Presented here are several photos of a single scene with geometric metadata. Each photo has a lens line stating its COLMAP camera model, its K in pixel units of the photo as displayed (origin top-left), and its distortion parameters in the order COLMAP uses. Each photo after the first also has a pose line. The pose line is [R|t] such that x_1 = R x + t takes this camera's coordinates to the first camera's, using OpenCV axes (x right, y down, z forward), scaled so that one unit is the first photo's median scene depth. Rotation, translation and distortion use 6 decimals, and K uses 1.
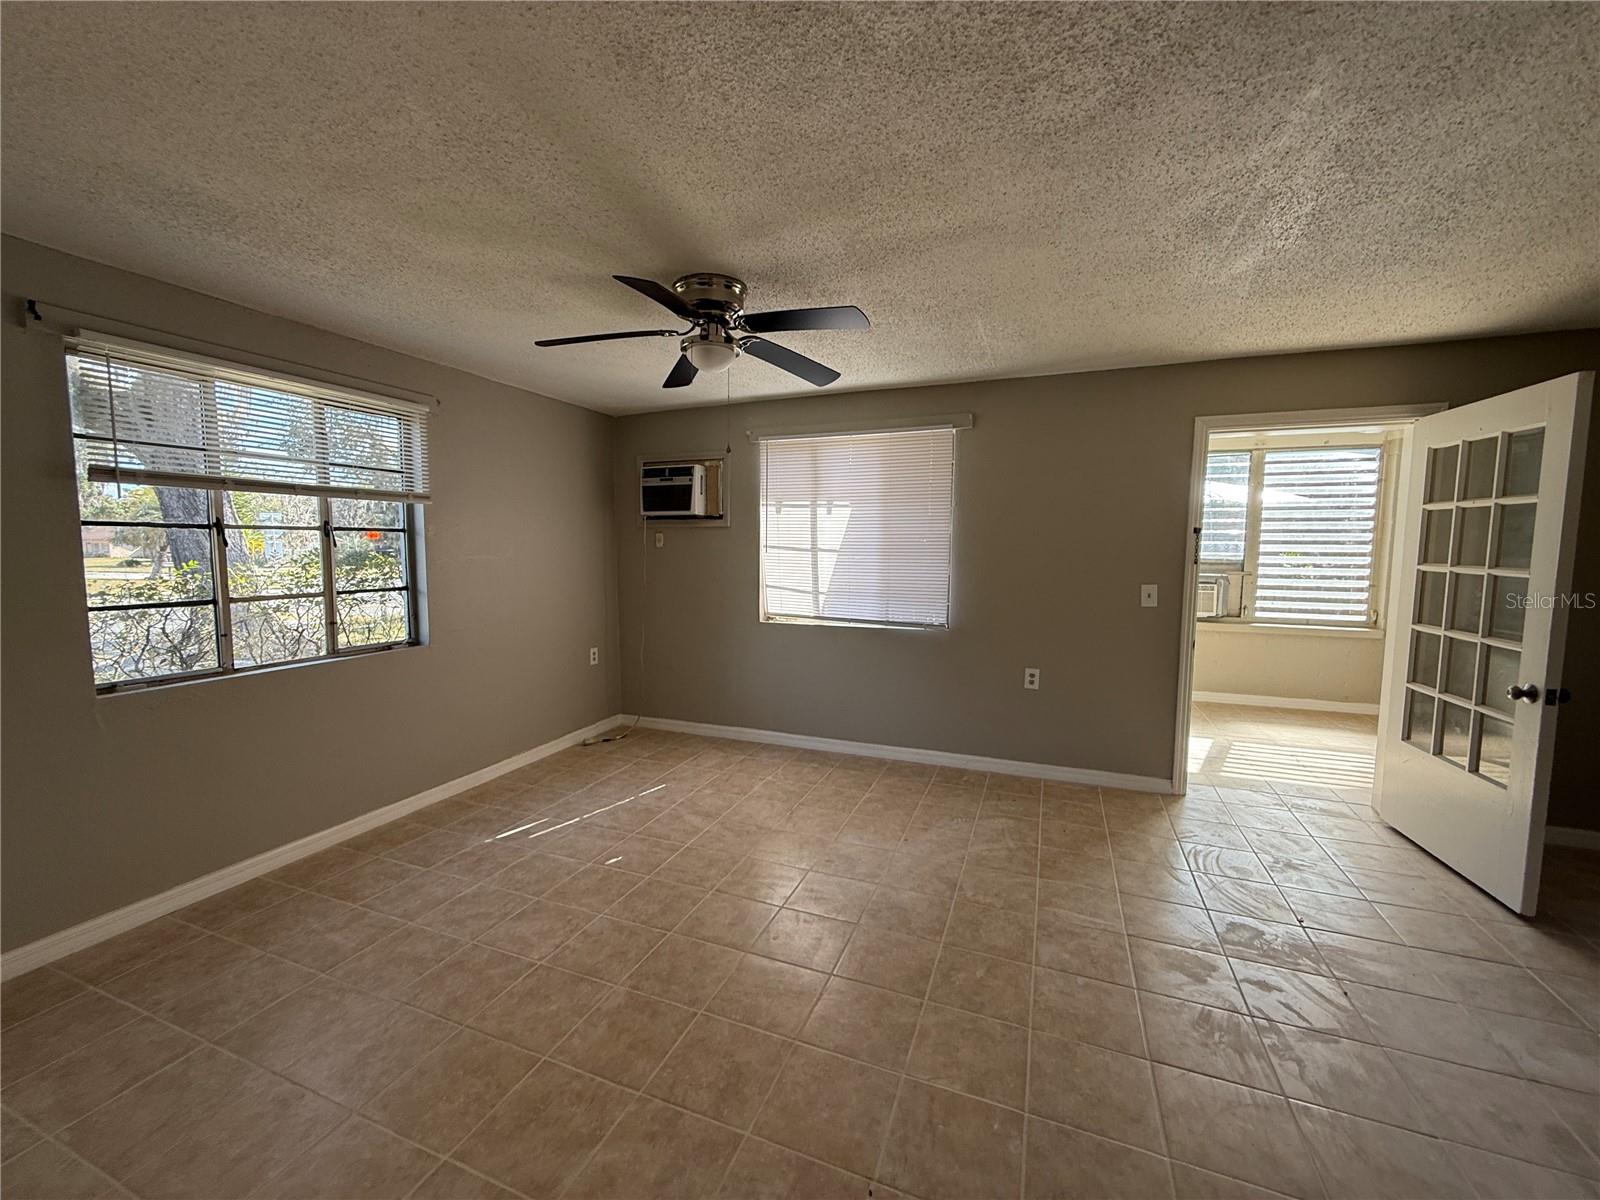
lens RADIAL K [[641.4, 0, 793.7], [0, 641.4, 592.2], [0, 0, 1]] dist [0.000887, 0.000318]
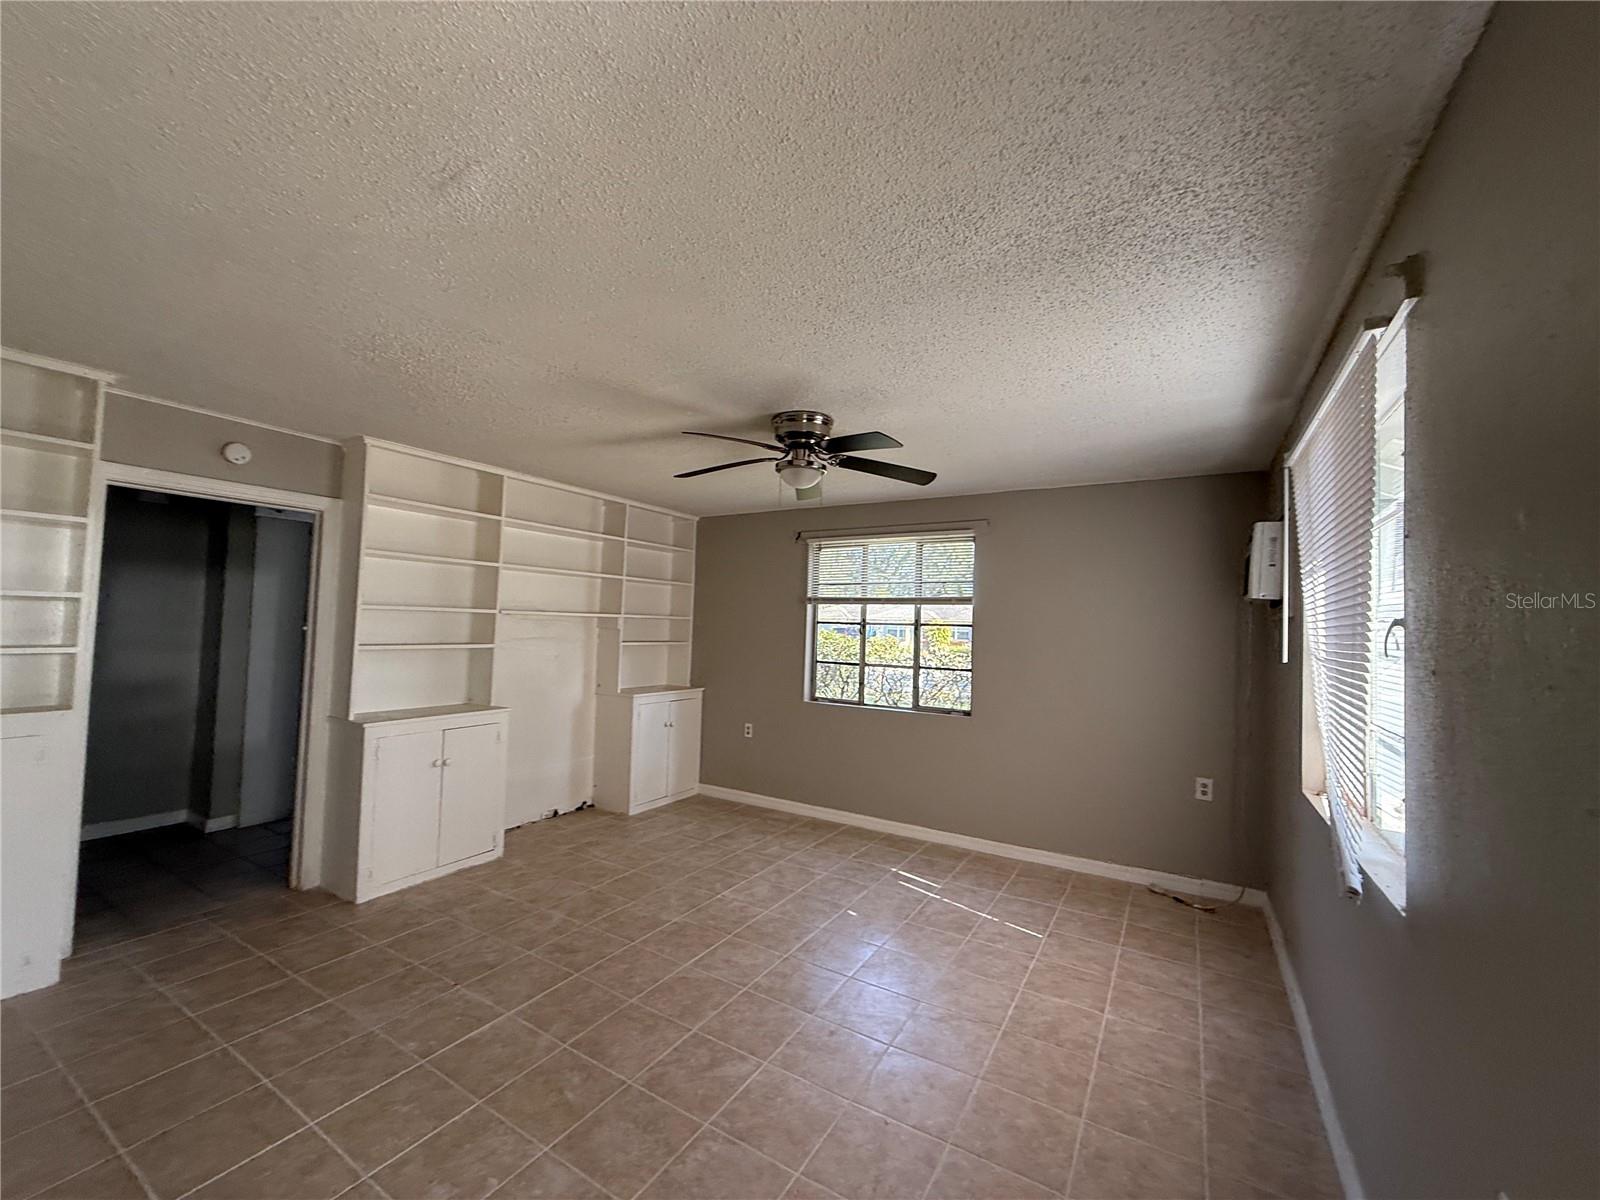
lens RADIAL K [[641.4, 0, 802.6], [0, 641.4, 599.2], [0, 0, 1]] dist [0.000887, 0.000318]
pose [[-0.159235, -0.051337, -0.985905, 1.014996], [-0.100046, 0.994345, -0.035618, -0.095912], [0.982158, 0.092964, -0.163471, 1.216368]]
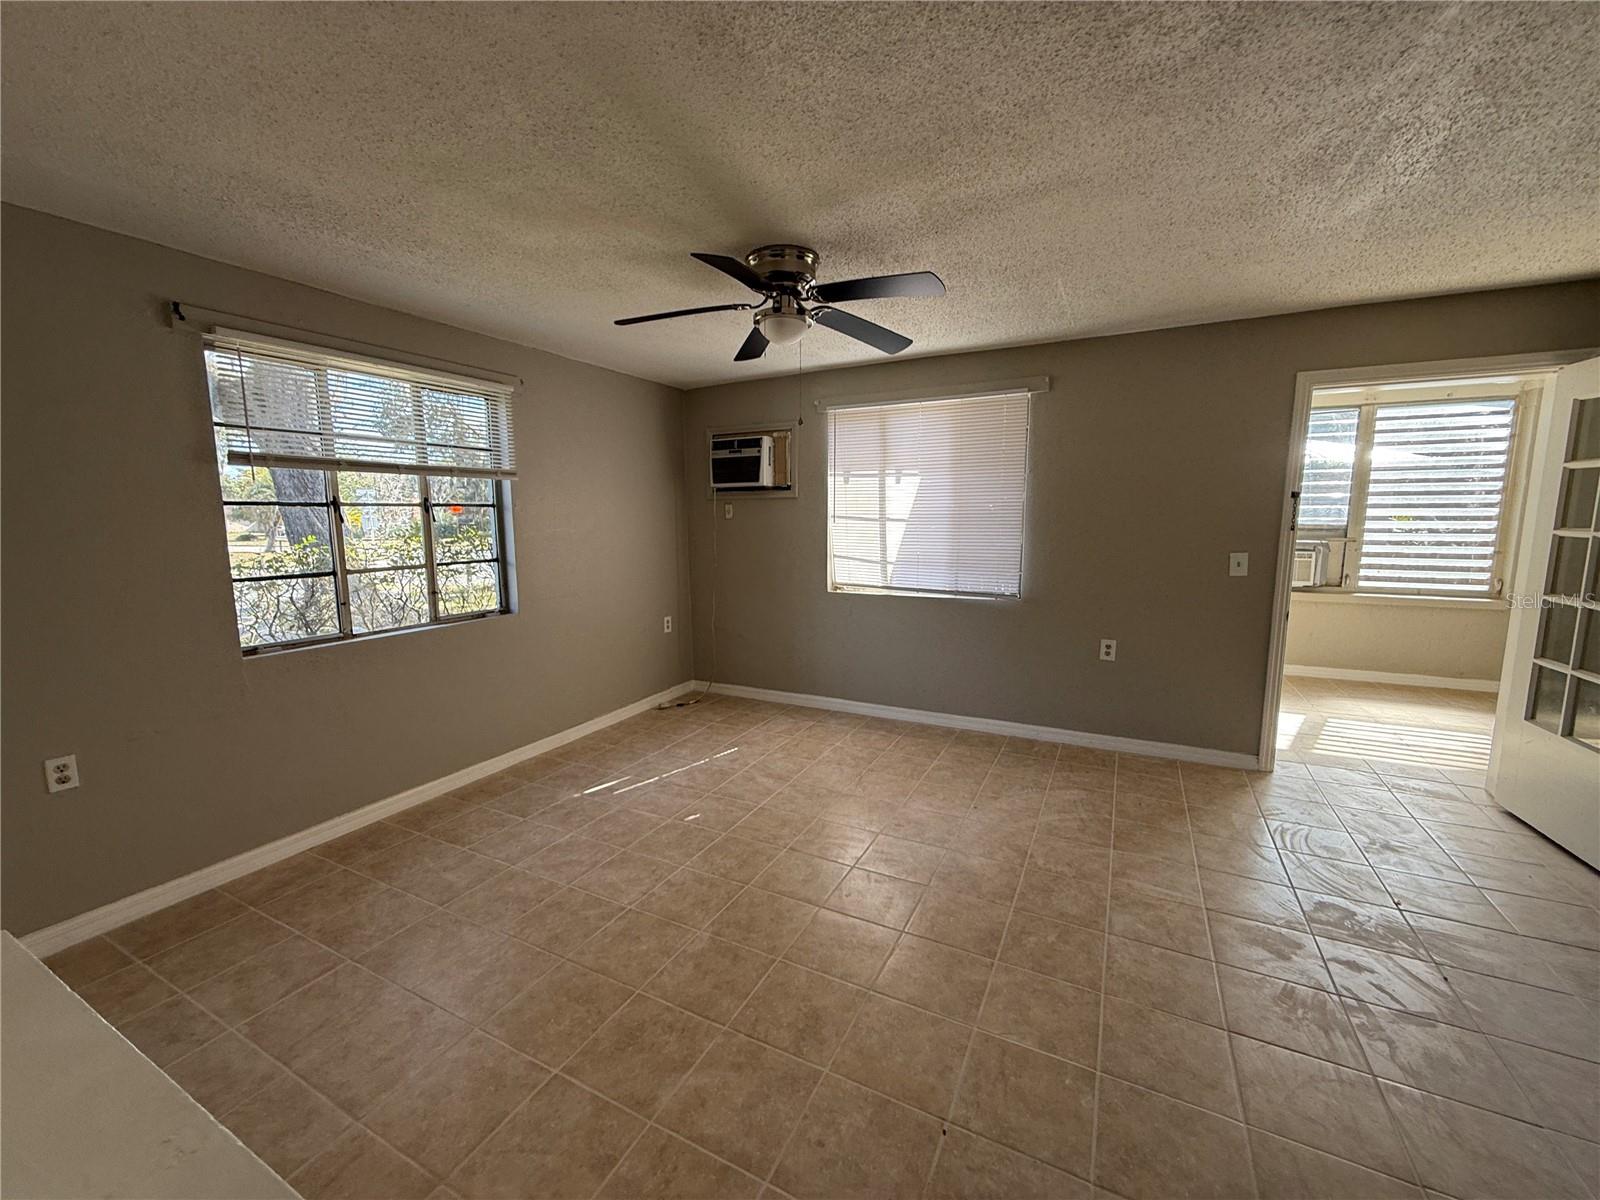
lens RADIAL K [[641.4, 0, 792.8], [0, 641.4, 592.7], [0, 0, 1]] dist [0.000887, 0.000318]
pose [[0.995157, 0.000329, -0.098295, -0.013992], [0.004438, 0.998824, 0.048270, -0.001714], [0.098196, -0.048473, 0.993986, -0.018055]]
